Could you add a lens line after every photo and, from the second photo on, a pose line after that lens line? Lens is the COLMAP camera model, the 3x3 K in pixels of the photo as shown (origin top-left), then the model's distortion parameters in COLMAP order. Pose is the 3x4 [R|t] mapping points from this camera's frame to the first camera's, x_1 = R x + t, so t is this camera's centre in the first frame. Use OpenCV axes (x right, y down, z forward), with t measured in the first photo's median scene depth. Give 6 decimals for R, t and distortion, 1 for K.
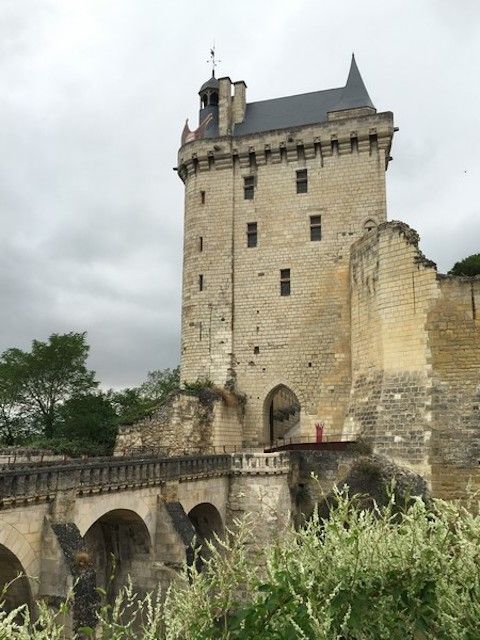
lens RADIAL K [[534.5, 0, 240.0], [0, 534.5, 320.0], [0, 0, 1]] dist [0.043811, 0.002101]
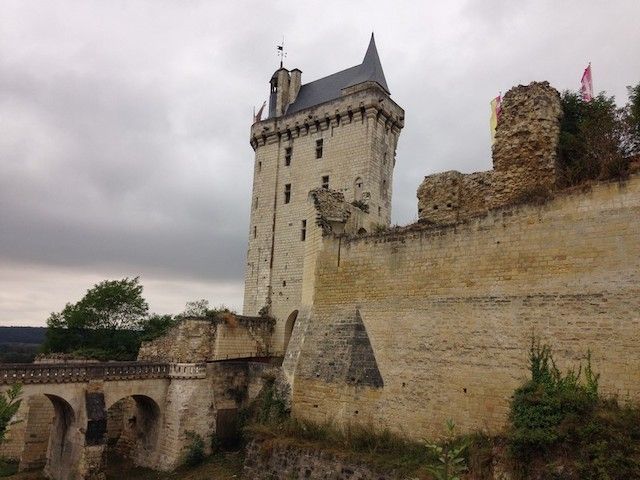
lens RADIAL K [[482.6, 0, 320.0], [0, 482.6, 240.0], [0, 0, 1]] dist [0.142447, -0.148559]
pose [[0.936159, -0.042235, -0.349030, 0.509254], [0.043889, 0.999031, -0.003173, -0.040560], [0.348826, -0.012348, 0.937106, -0.074477]]
